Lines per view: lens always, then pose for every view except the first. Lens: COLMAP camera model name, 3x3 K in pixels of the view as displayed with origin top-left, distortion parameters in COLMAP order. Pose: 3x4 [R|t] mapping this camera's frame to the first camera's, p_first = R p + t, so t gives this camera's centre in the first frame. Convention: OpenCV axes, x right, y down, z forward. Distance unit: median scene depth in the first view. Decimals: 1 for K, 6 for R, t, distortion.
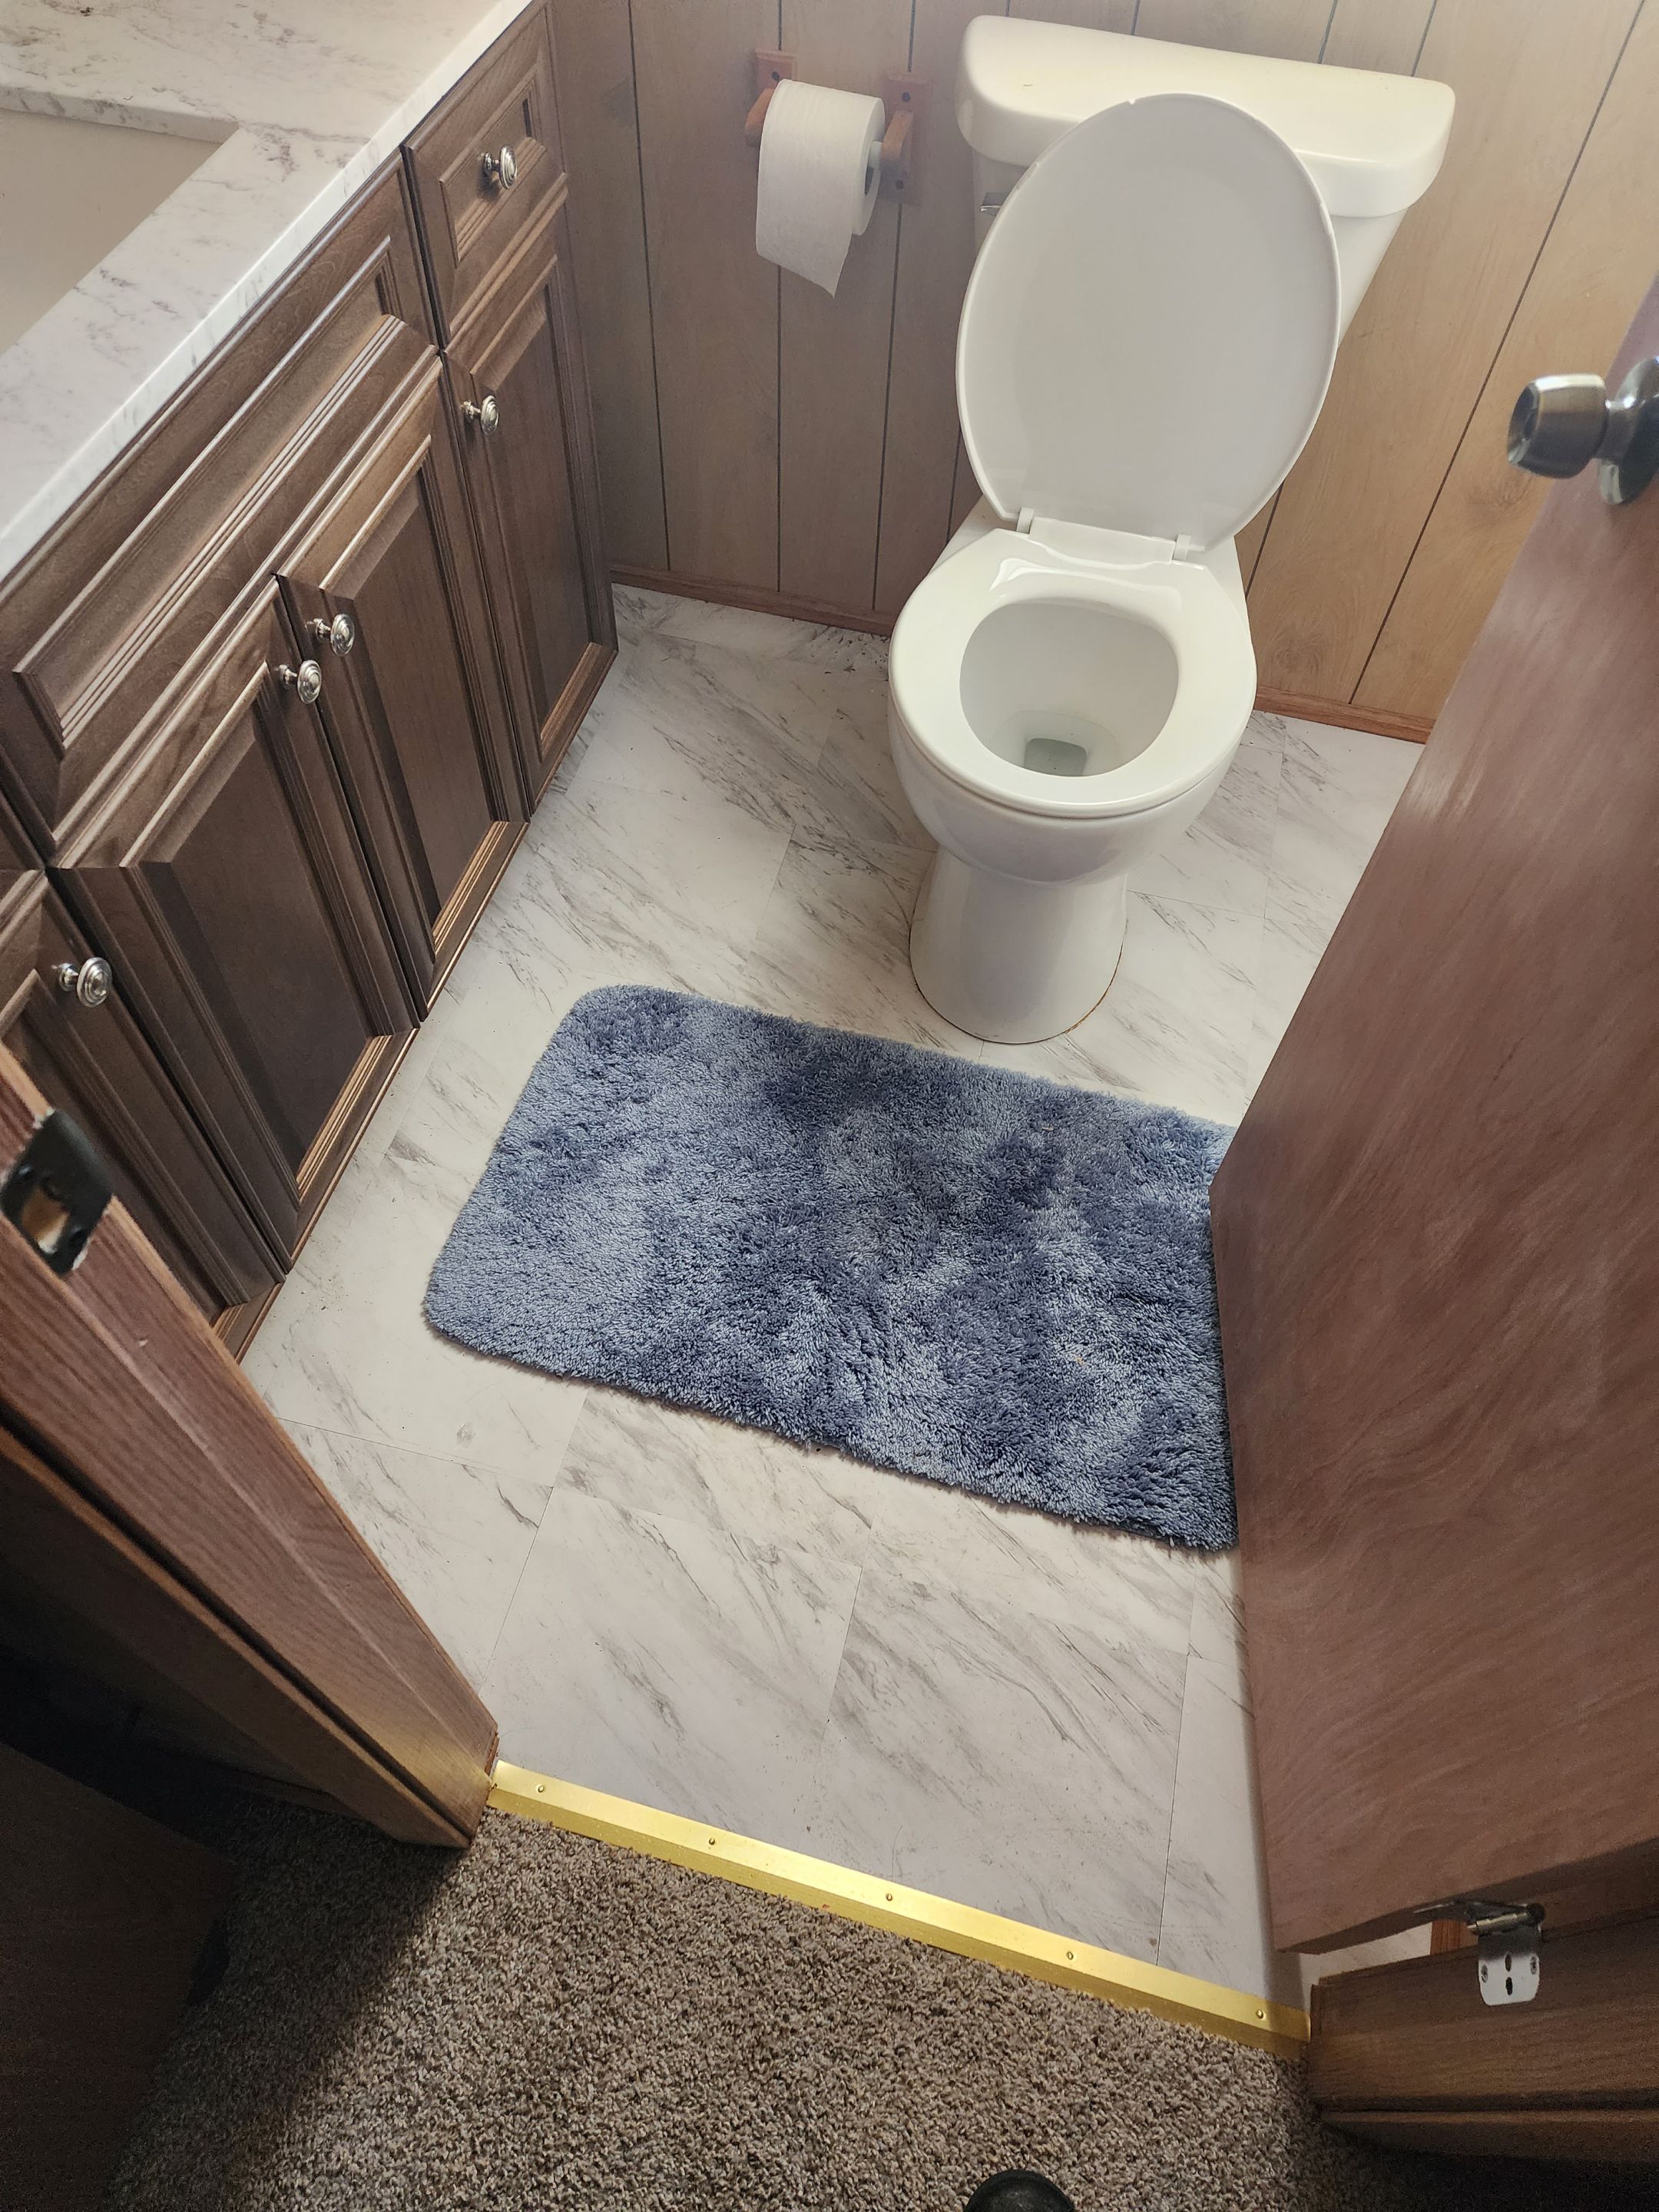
lens RADIAL K [[1474.8, 0, 831.9], [0, 1474.8, 1093.5], [0, 0, 1]] dist [0.059584, -0.046290]
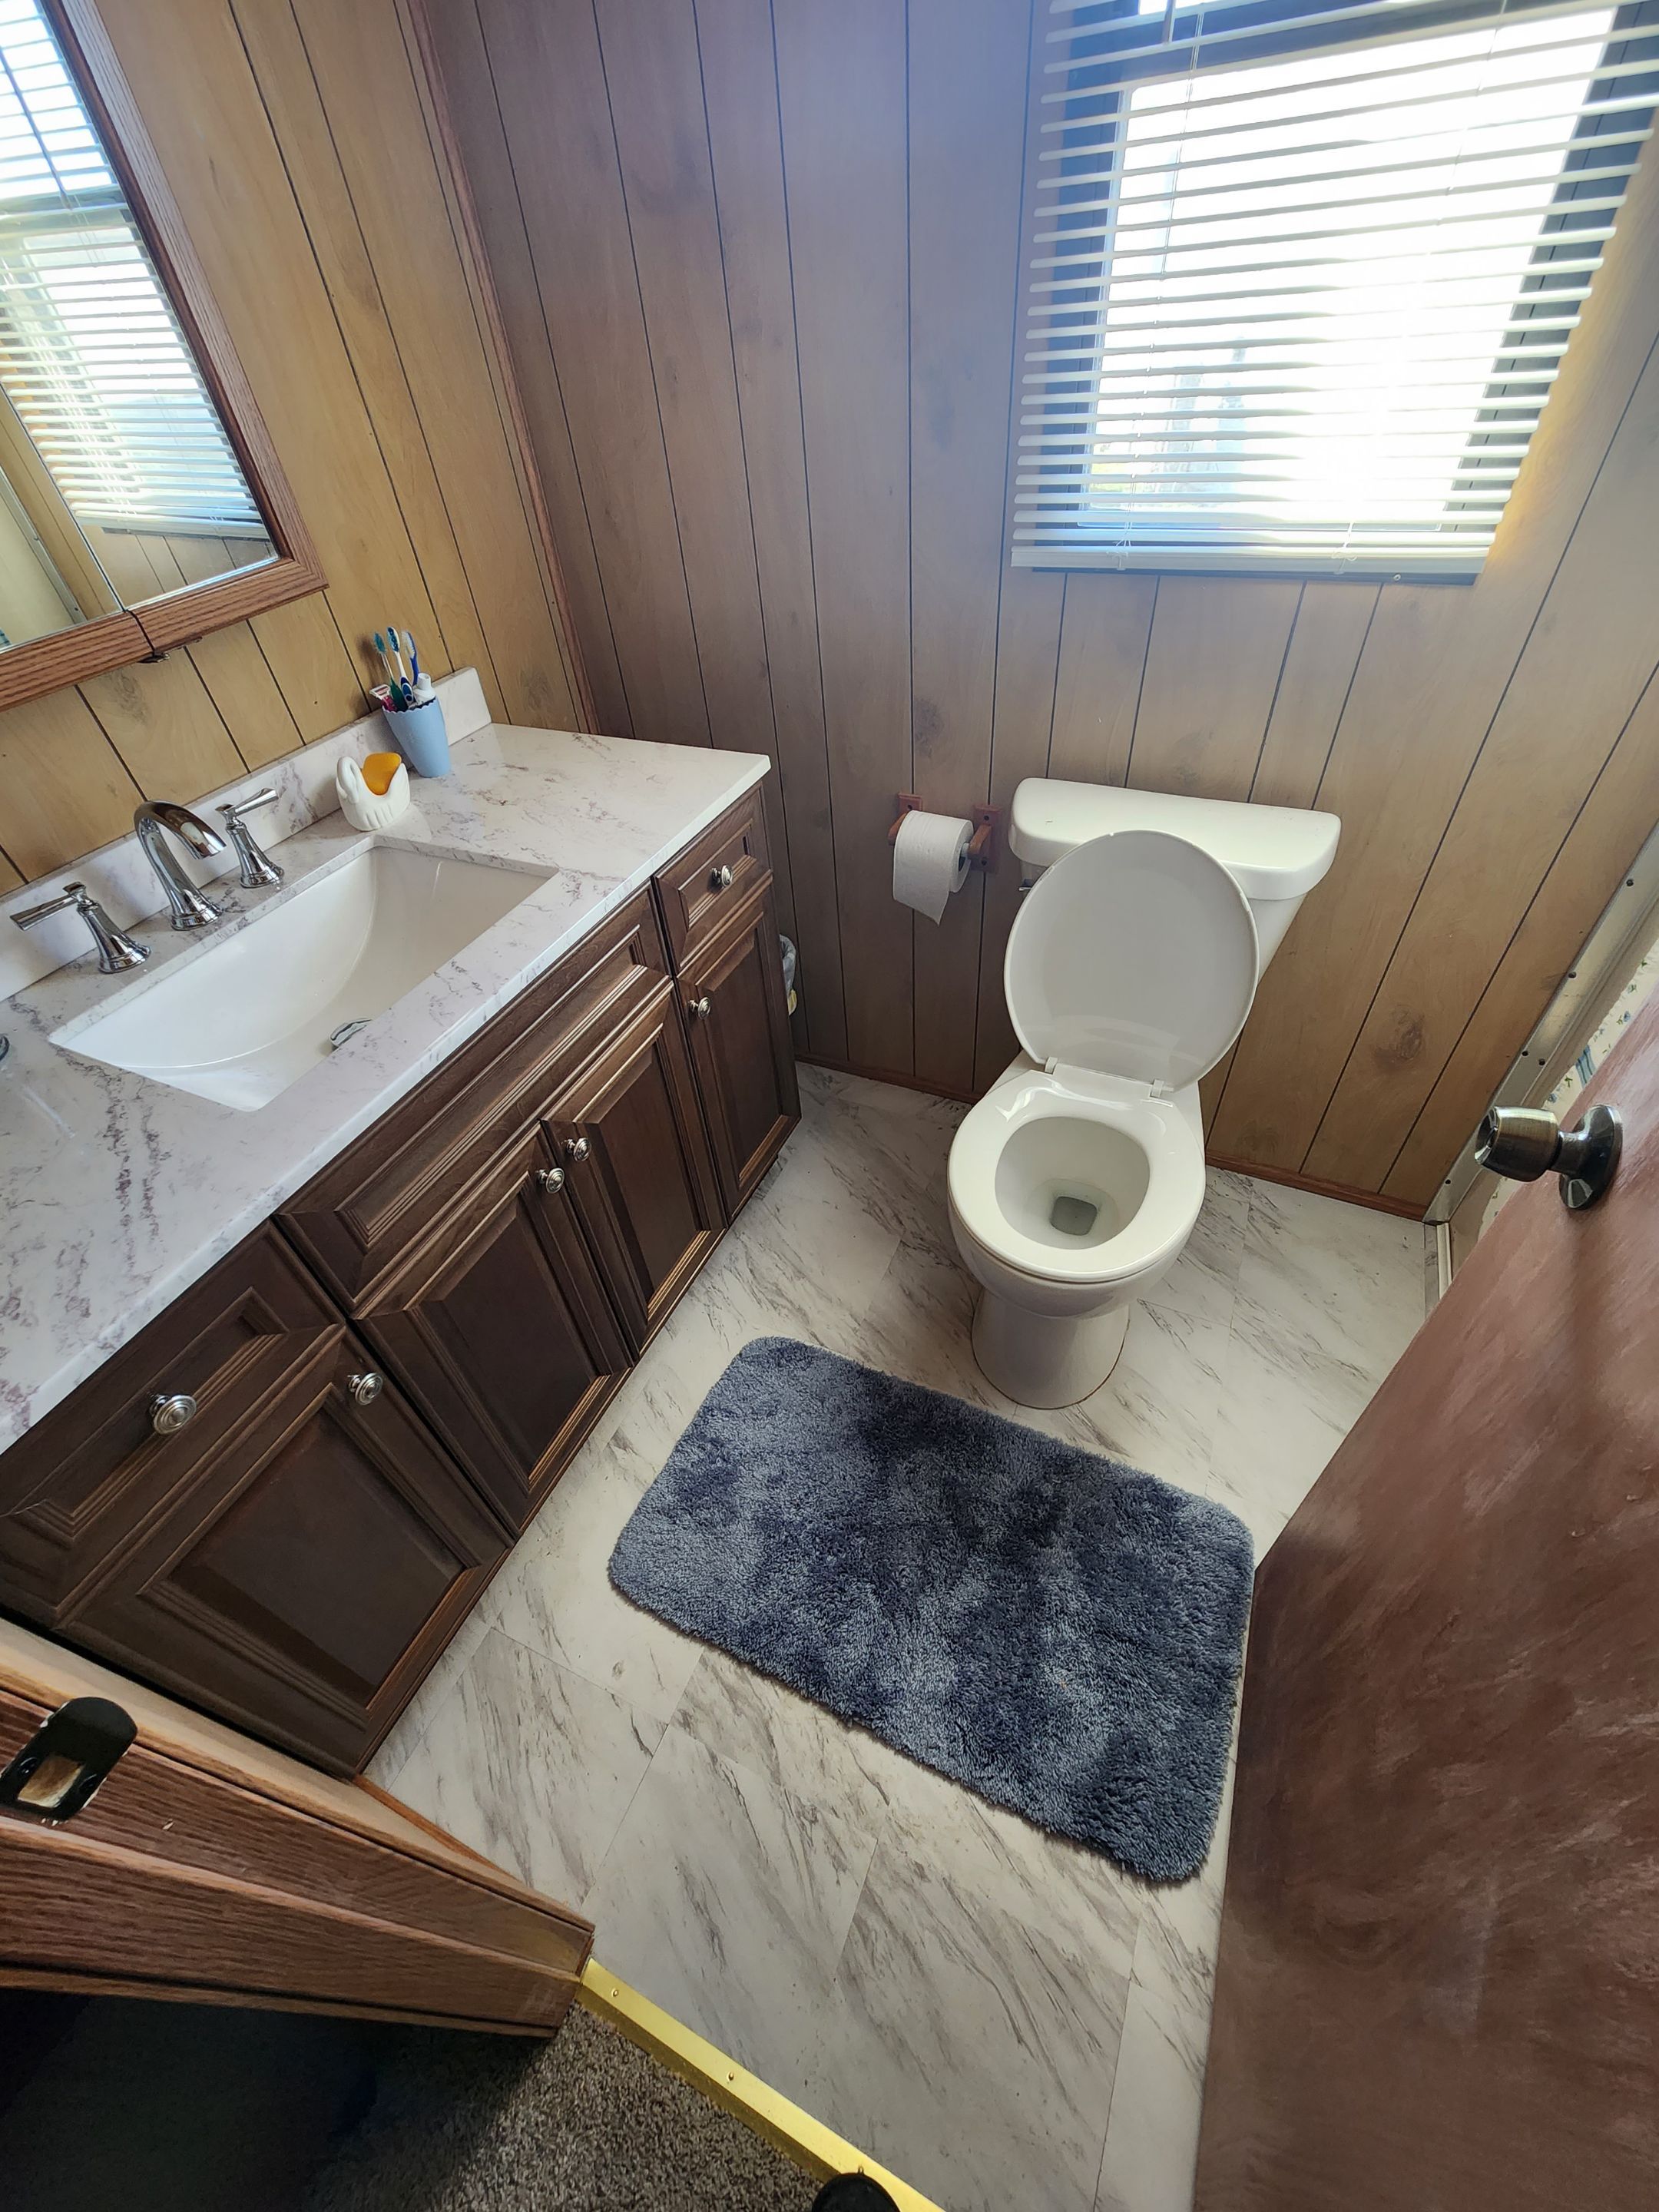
lens RADIAL K [[918.5, 0, 825.0], [0, 918.5, 1117.8], [0, 0, 1]] dist [0.001353, 0.000104]
pose [[0.979264, 0.052254, -0.195734, 0.098918], [-0.090954, 0.976716, -0.194299, -0.141922], [0.181023, 0.208073, 0.961216, 0.071329]]
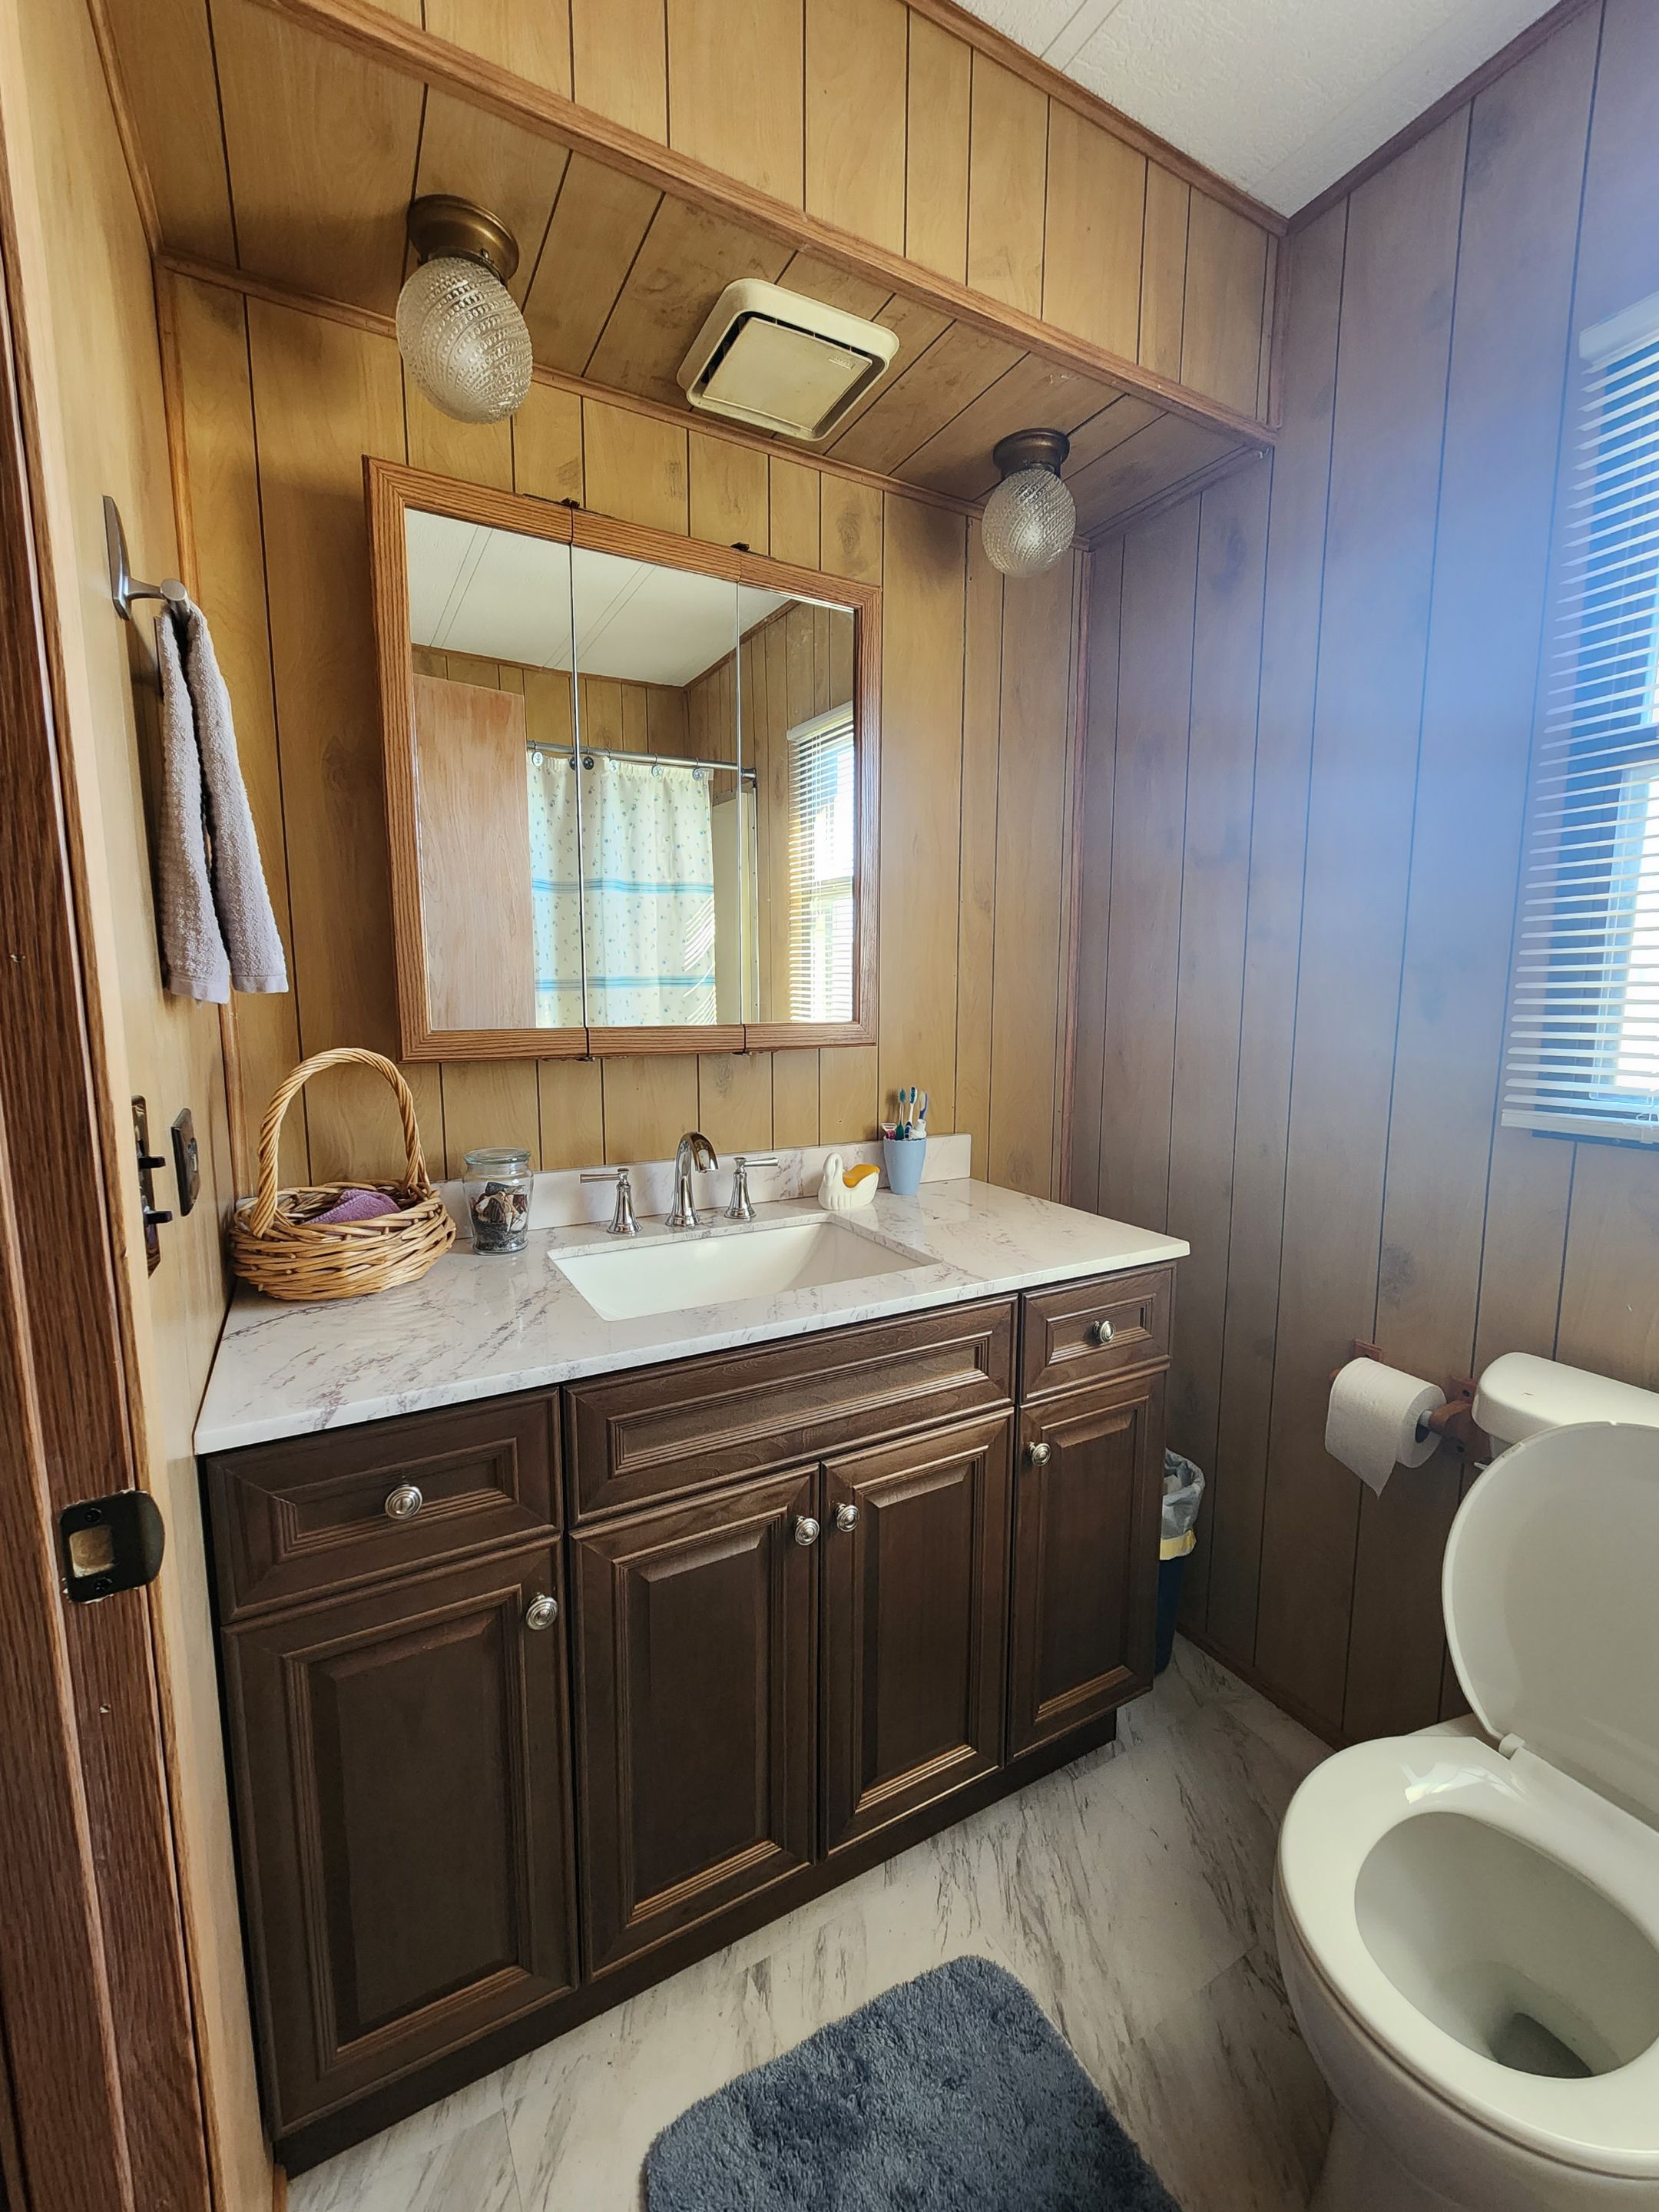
lens RADIAL K [[918.5, 0, 817.2], [0, 918.5, 1103.3], [0, 0, 1]] dist [0.001353, 0.000104]
pose [[0.685673, 0.068957, -0.724636, 0.254714], [-0.592797, 0.630617, -0.500912, -0.068376], [0.422427, 0.773024, 0.473275, 0.166736]]
